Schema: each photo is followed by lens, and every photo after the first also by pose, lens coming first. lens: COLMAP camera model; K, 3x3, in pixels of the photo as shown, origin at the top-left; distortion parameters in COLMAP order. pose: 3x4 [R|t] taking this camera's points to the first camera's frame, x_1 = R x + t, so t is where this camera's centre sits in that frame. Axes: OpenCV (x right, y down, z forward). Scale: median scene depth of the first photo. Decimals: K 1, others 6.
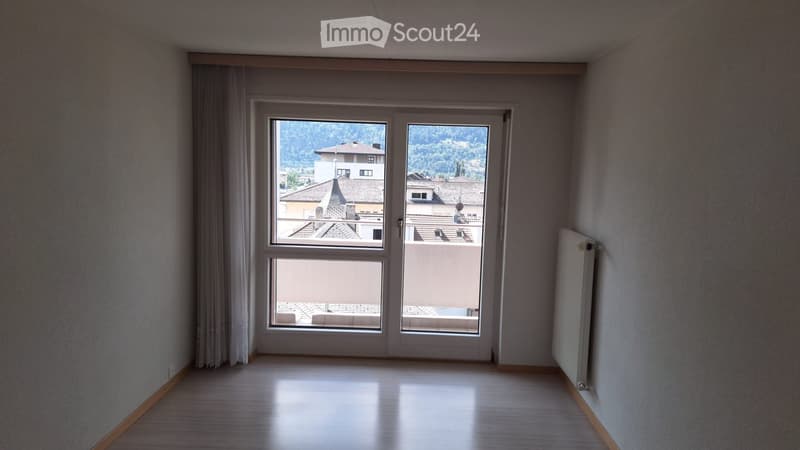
lens RADIAL K [[541.0, 0, 405.7], [0, 541.0, 227.1], [0, 0, 1]] dist [0.023949, -0.042733]
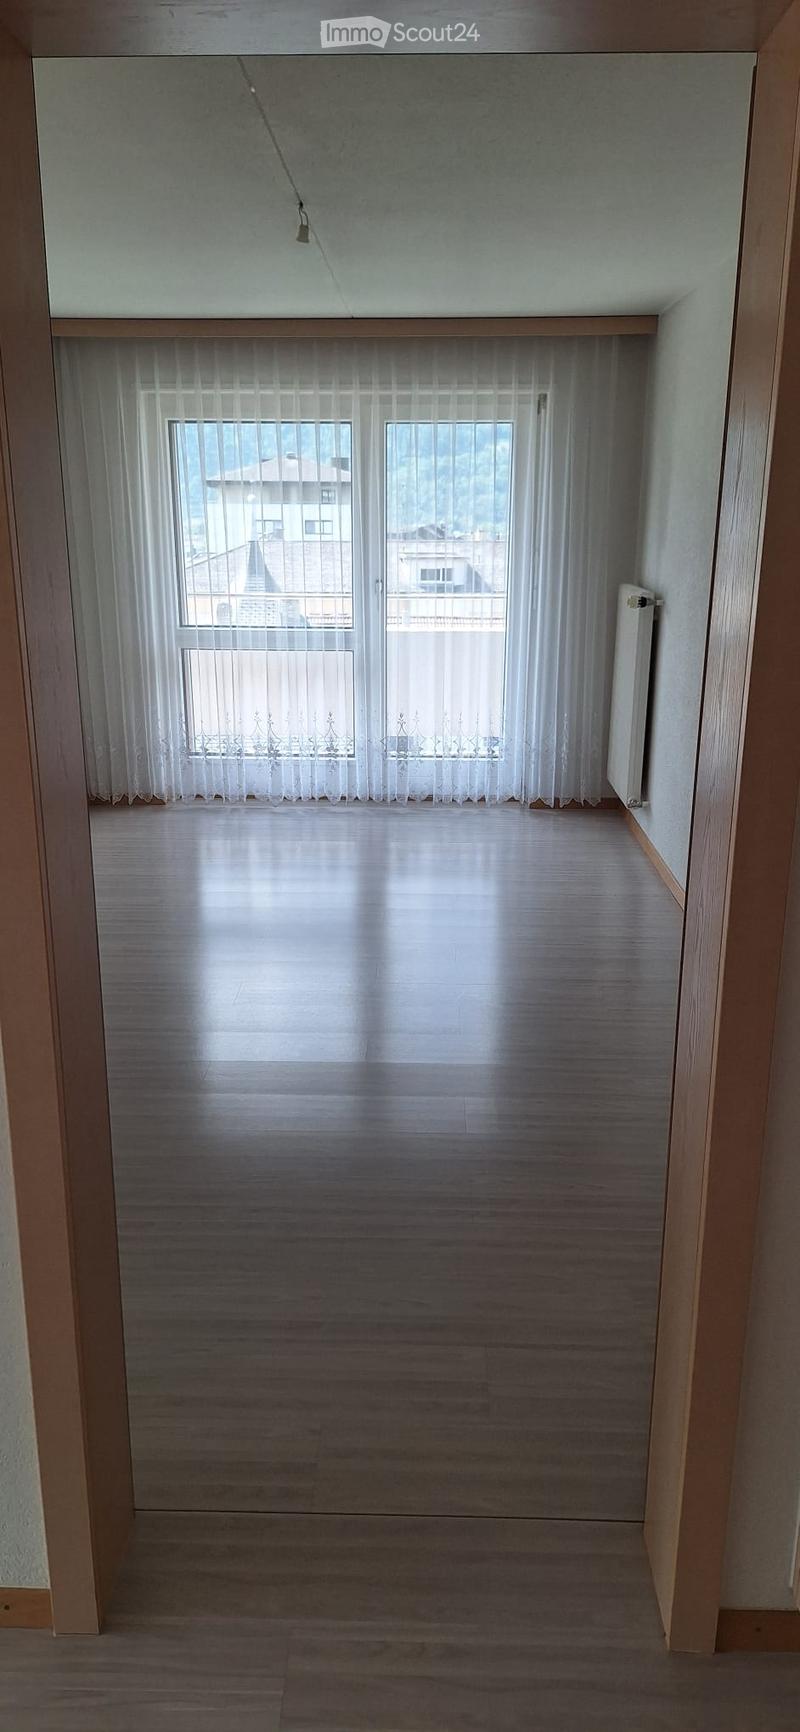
lens RADIAL K [[1167.6, 0, 382.0], [0, 1167.6, 899.3], [0, 0, 1]] dist [0.011612, -0.003691]
pose [[0.999334, -0.022021, -0.029104, 0.020497], [0.027589, 0.977856, 0.207454, 0.055445], [0.023891, -0.208119, 0.977812, -0.354913]]
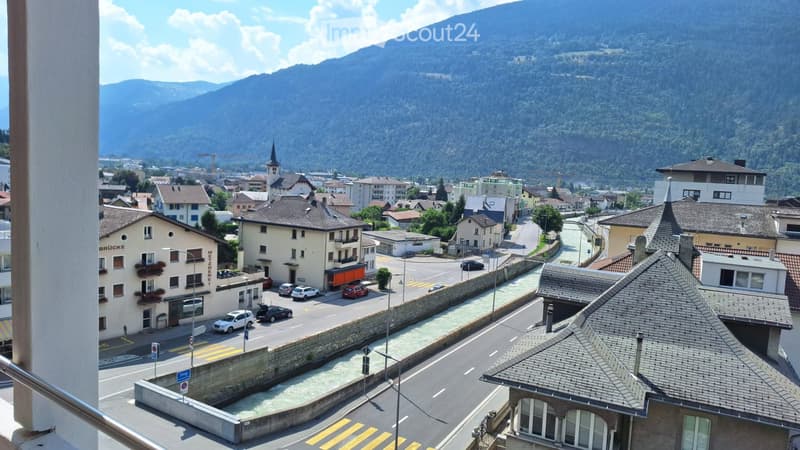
lens RADIAL K [[541.0, 0, 397.6], [0, 541.0, 223.5], [0, 0, 1]] dist [0.023949, -0.042733]
pose [[0.814839, 0.060417, -0.576530, 0.058672], [-0.083594, 0.996405, -0.013730, -0.114972], [0.573628, 0.059382, 0.816960, 1.099139]]
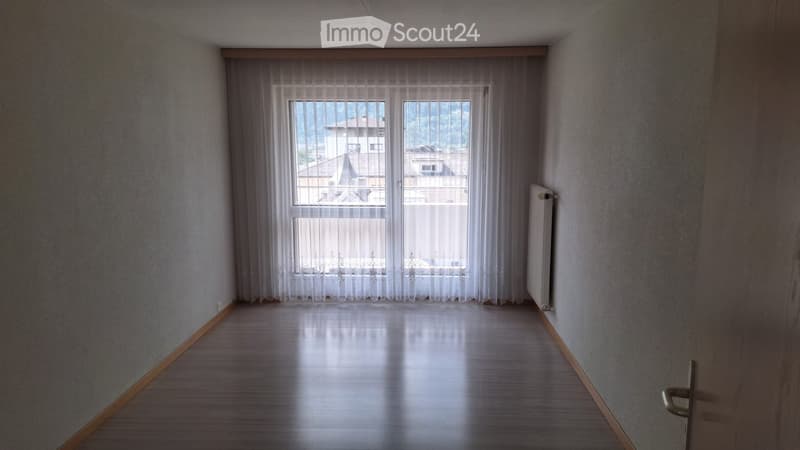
lens RADIAL K [[541.0, 0, 402.2], [0, 541.0, 223.6], [0, 0, 1]] dist [0.023949, -0.042733]
pose [[0.999206, -0.026356, -0.029877, 0.023664], [0.027603, 0.998732, 0.042111, 0.023054], [0.028729, -0.042902, 0.998666, -0.162575]]
